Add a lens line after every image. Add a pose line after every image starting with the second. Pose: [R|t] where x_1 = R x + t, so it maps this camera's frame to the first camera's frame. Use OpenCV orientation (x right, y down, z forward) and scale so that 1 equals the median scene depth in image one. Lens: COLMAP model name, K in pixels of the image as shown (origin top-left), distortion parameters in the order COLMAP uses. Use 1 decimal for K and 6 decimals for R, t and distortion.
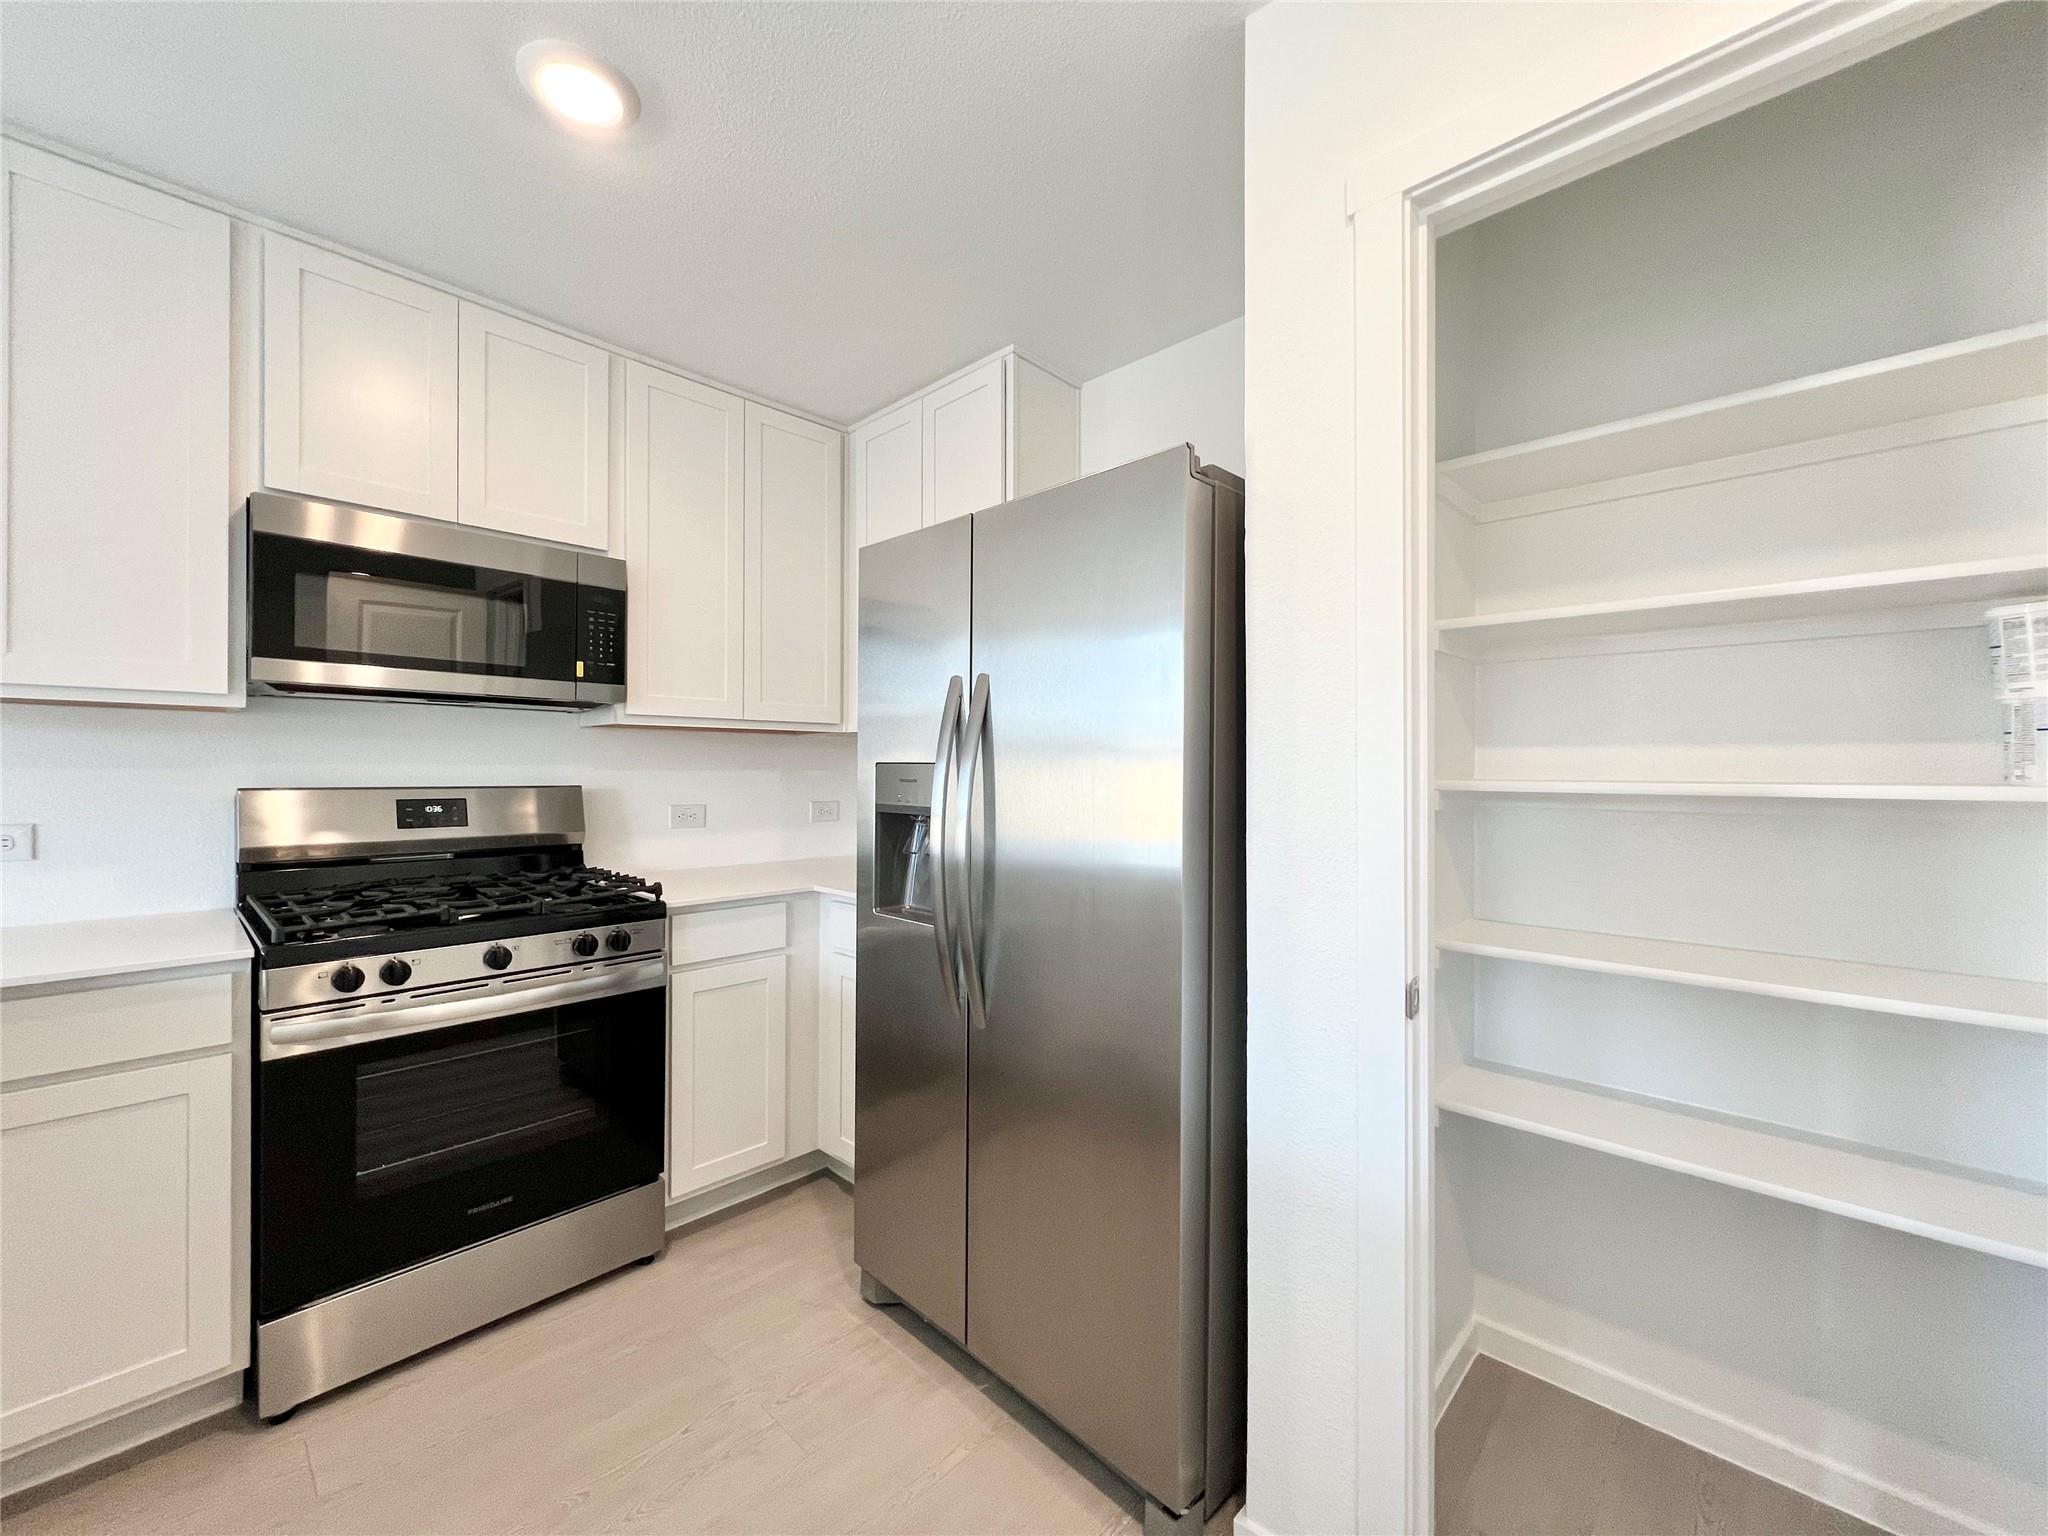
lens RADIAL K [[819.0, 0, 1025.7], [0, 819.0, 770.5], [0, 0, 1]] dist [-0.000558, -0.000238]
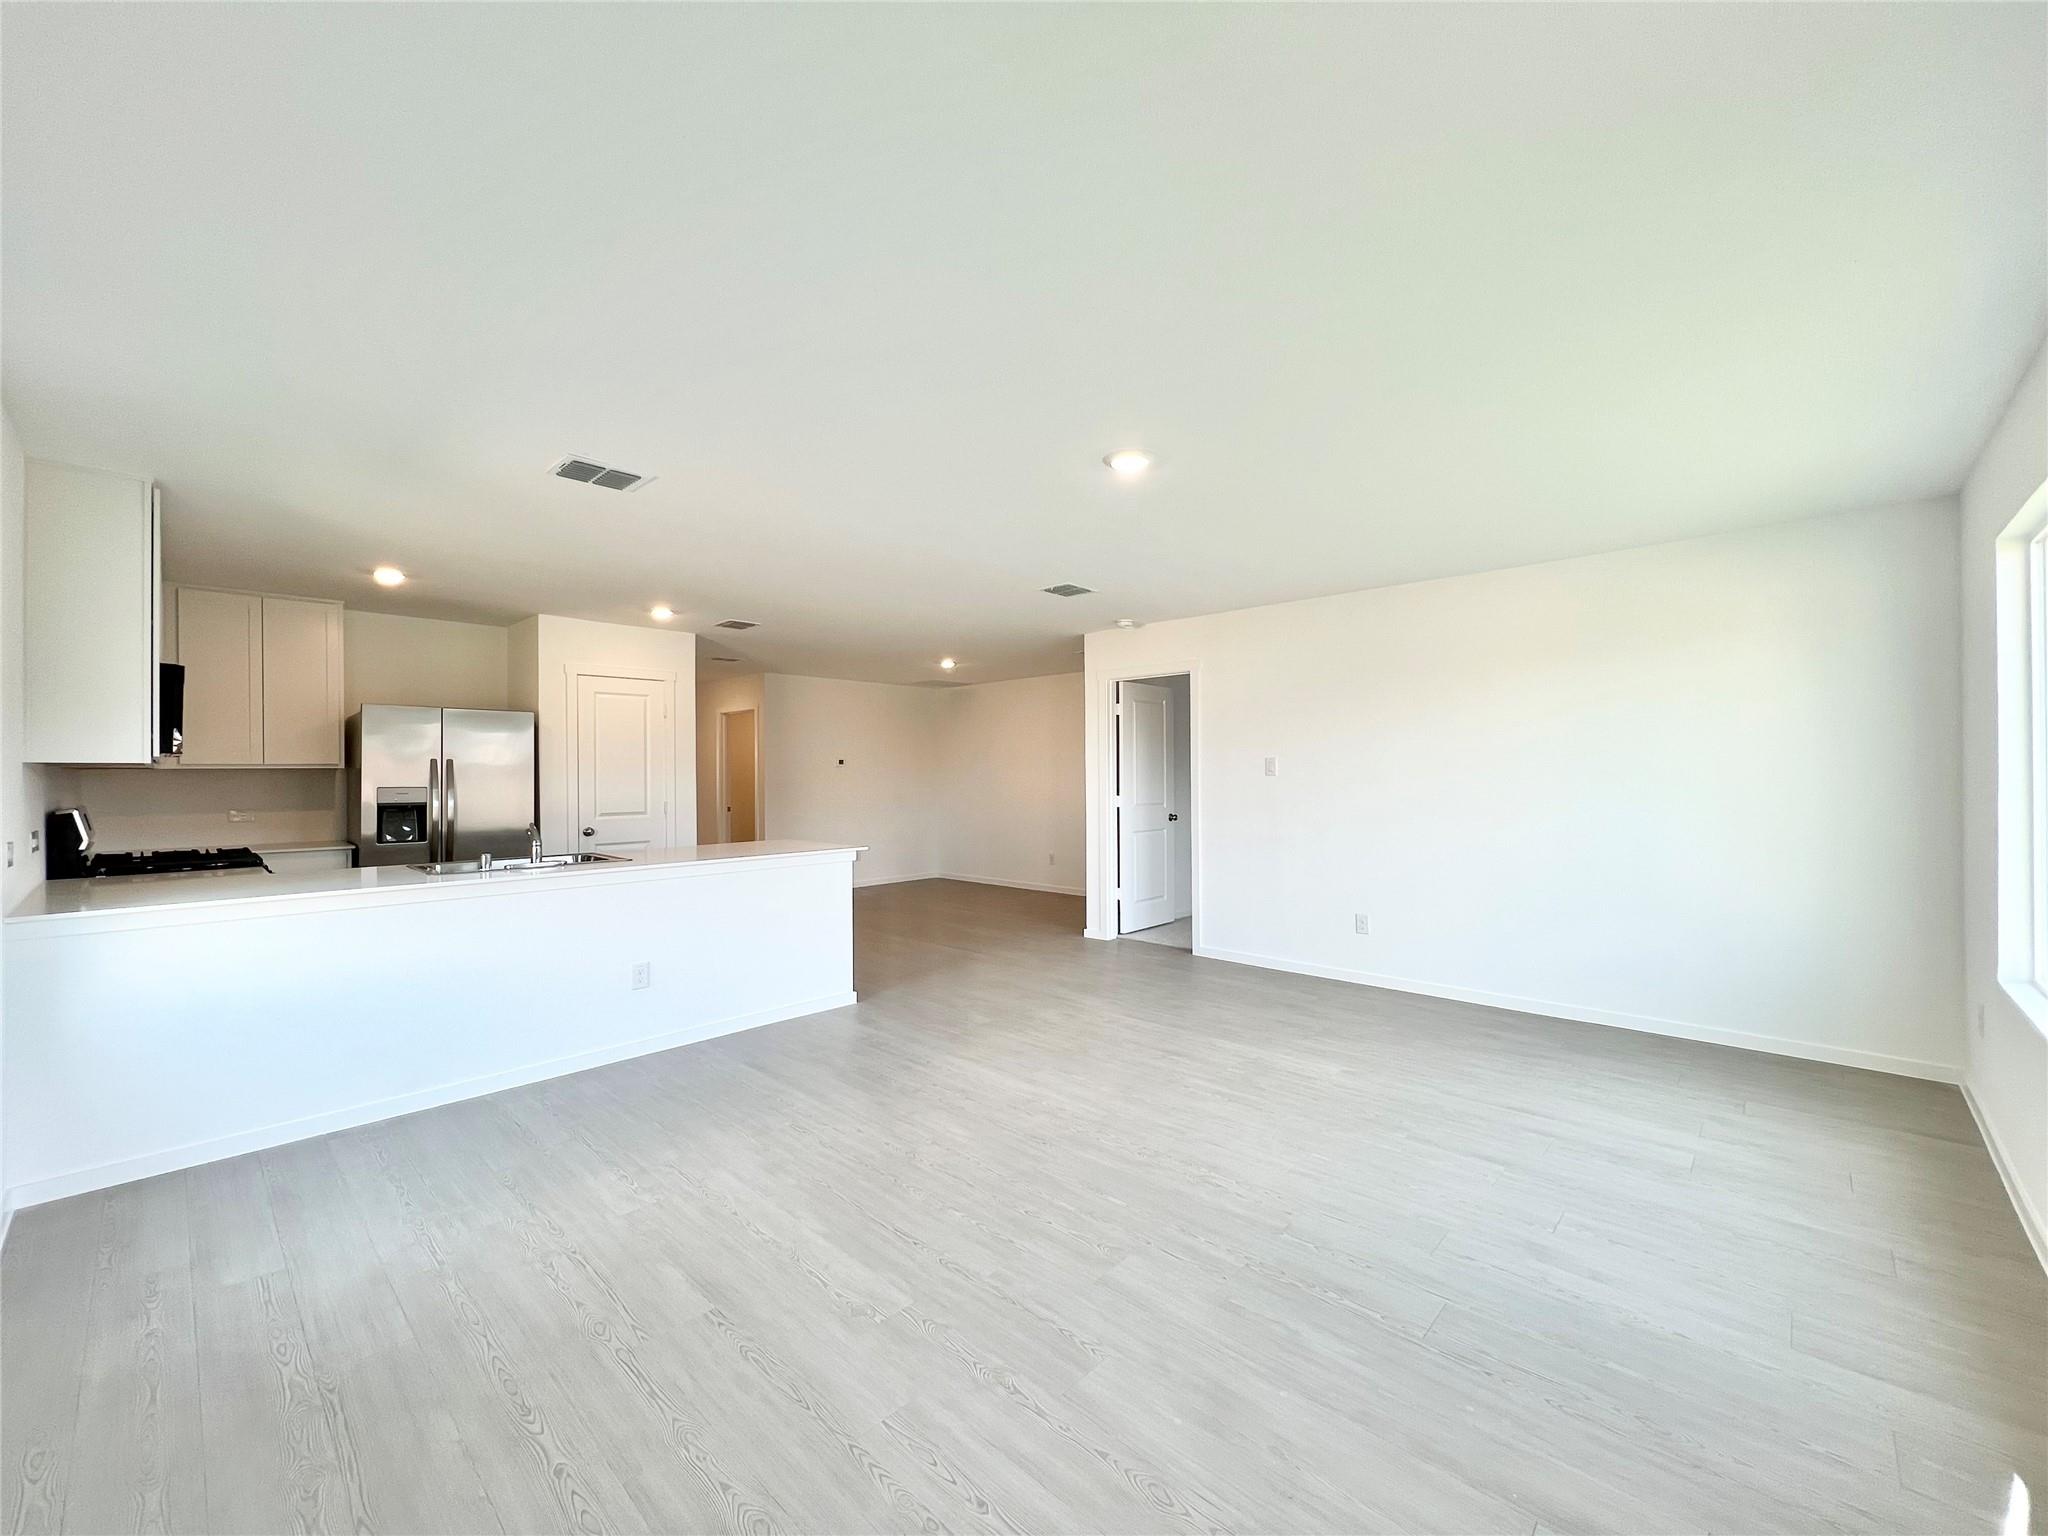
lens RADIAL K [[819.0, 0, 1026.2], [0, 819.0, 769.3], [0, 0, 1]] dist [-0.000558, -0.000238]
pose [[0.004980, 0.002944, 0.999983, -2.680273], [0.006446, 0.999975, -0.002976, -0.045906], [-0.999967, 0.006460, 0.004961, -1.052777]]
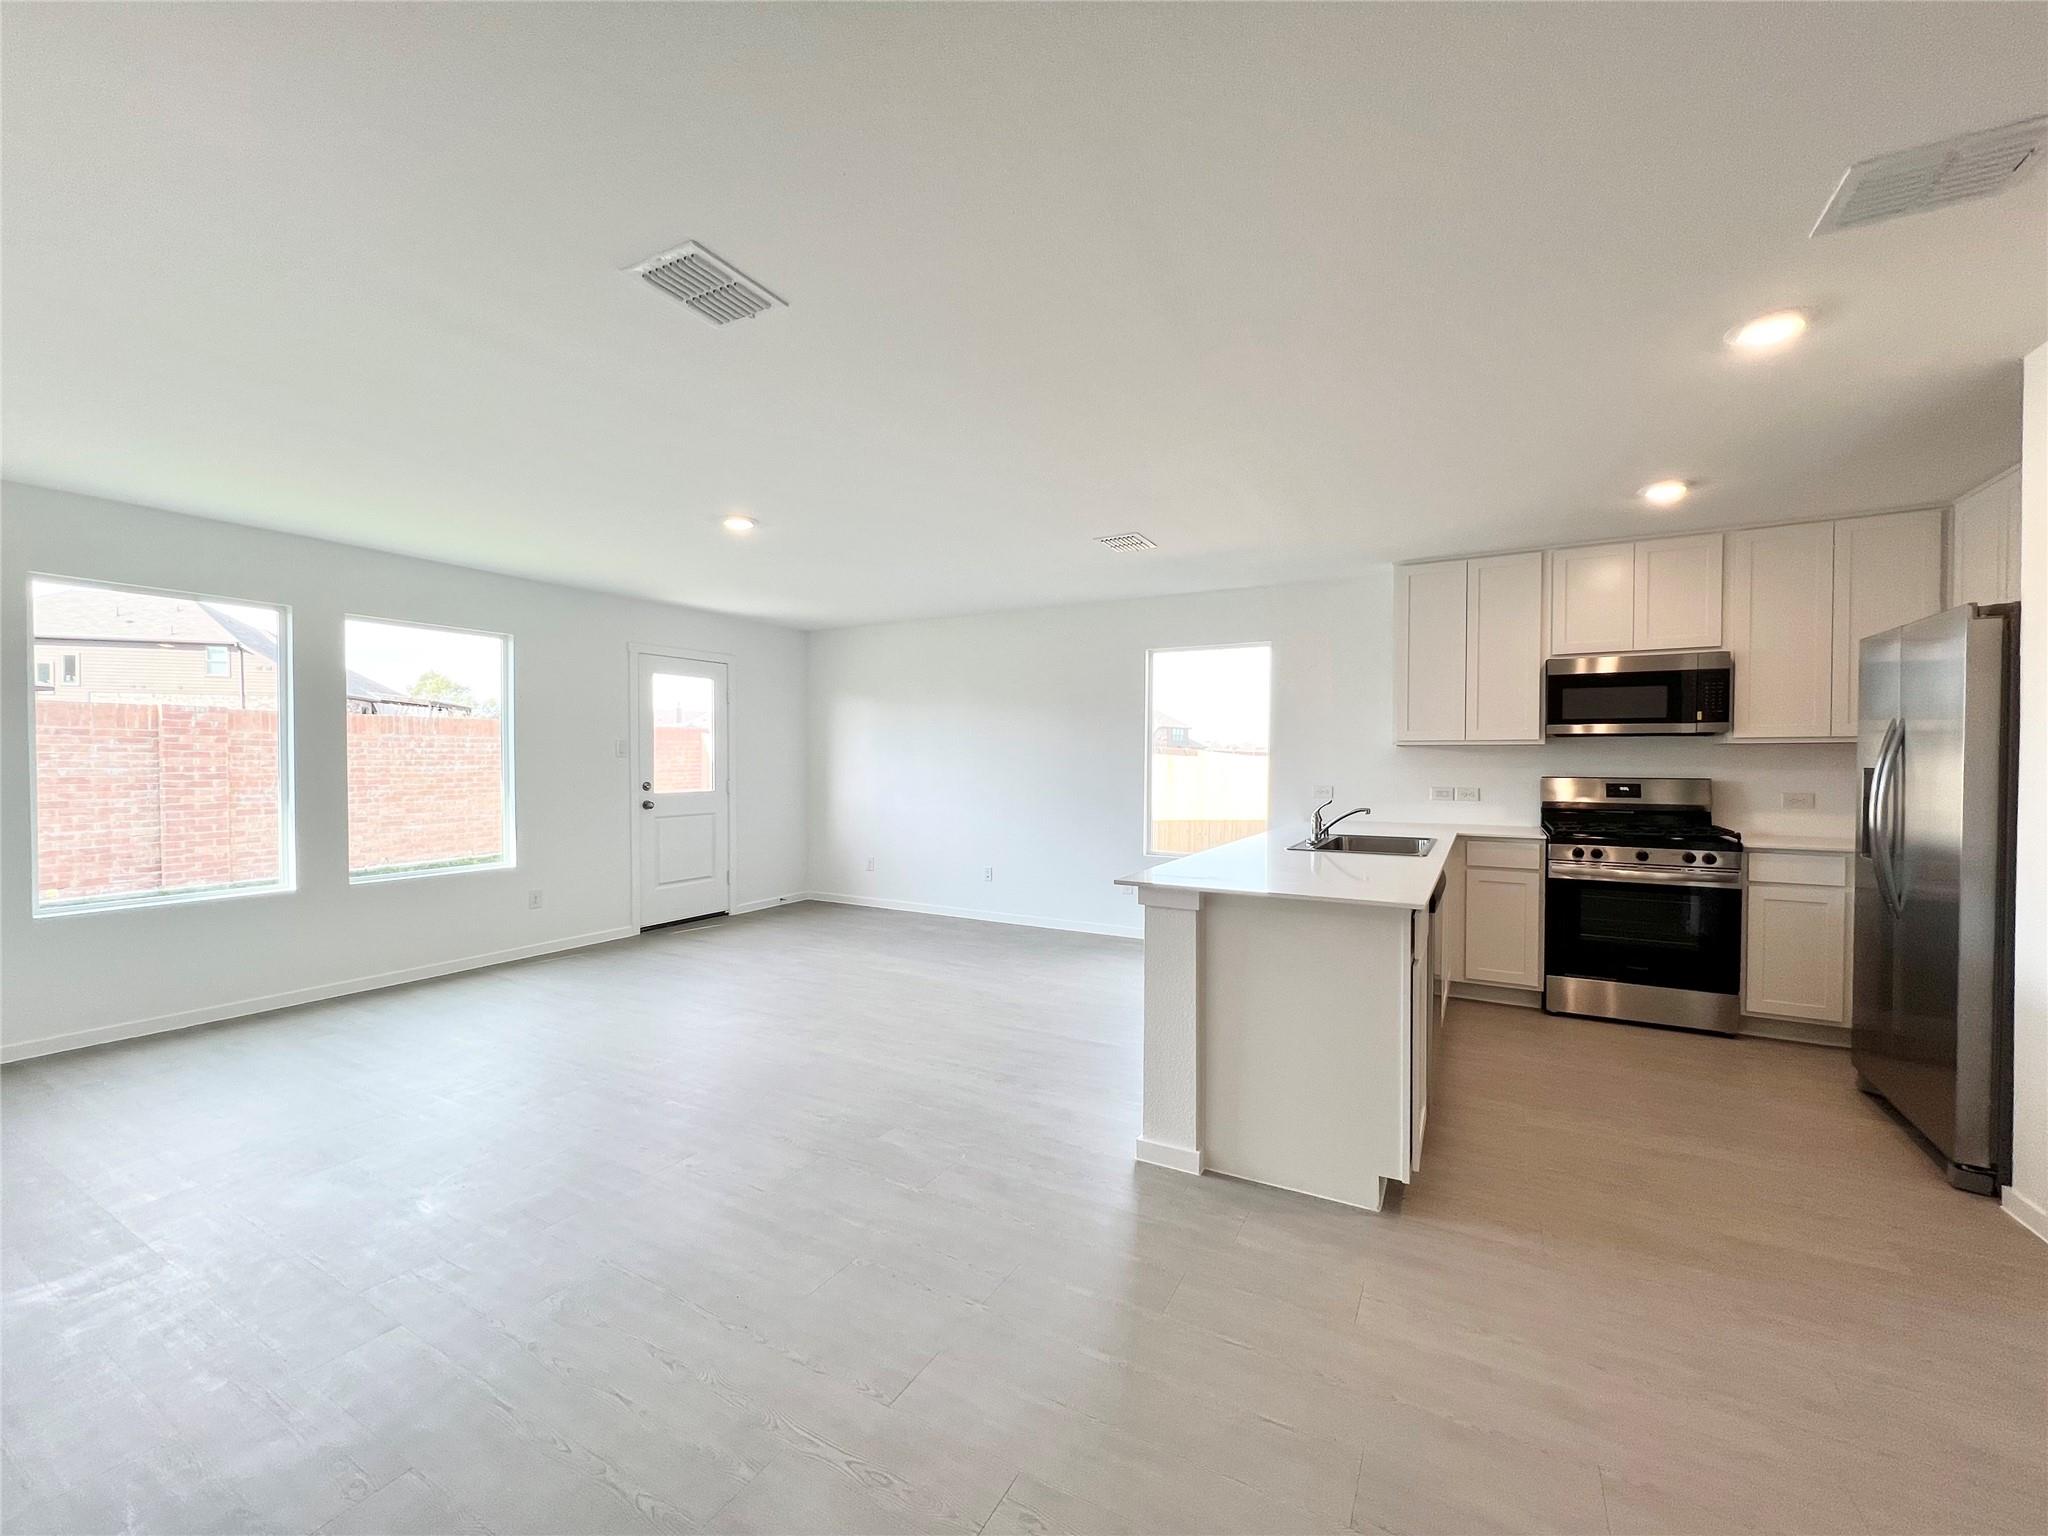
lens RADIAL K [[819.0, 0, 1025.2], [0, 819.0, 772.7], [0, 0, 1]] dist [-0.000558, -0.000238]
pose [[0.238186, 0.013198, -0.971130, 0.996374], [-0.001037, 0.999911, 0.013335, -0.019772], [0.971219, -0.002169, 0.238178, -1.032820]]
